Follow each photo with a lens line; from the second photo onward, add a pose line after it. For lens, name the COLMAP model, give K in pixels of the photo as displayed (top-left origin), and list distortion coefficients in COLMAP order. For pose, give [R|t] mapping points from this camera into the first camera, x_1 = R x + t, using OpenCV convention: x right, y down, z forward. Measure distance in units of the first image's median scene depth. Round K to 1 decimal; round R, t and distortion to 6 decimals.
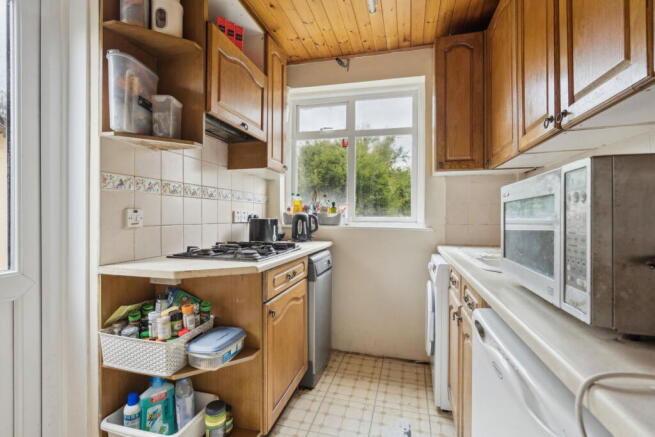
lens RADIAL K [[302.4, 0, 329.4], [0, 302.4, 215.5], [0, 0, 1]] dist [-0.001500, -0.000055]
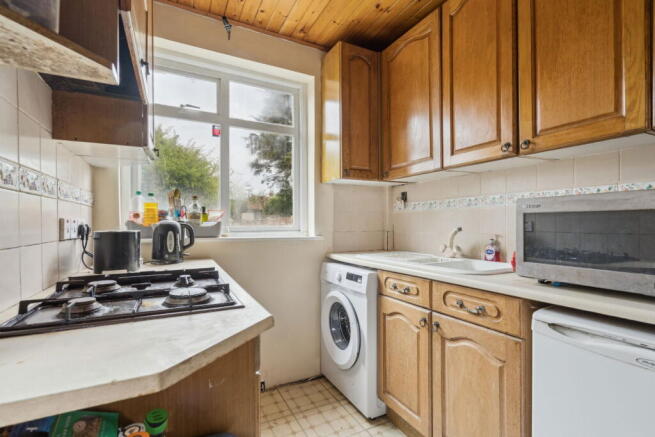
lens RADIAL K [[301.2, 0, 326.4], [0, 301.2, 223.1], [0, 0, 1]] dist [-0.001141, -0.000015]
pose [[0.748248, -0.008257, 0.663368, -0.301290], [0.006244, 0.999966, 0.005404, -0.006180], [-0.663390, 0.000098, 0.748274, 0.275578]]
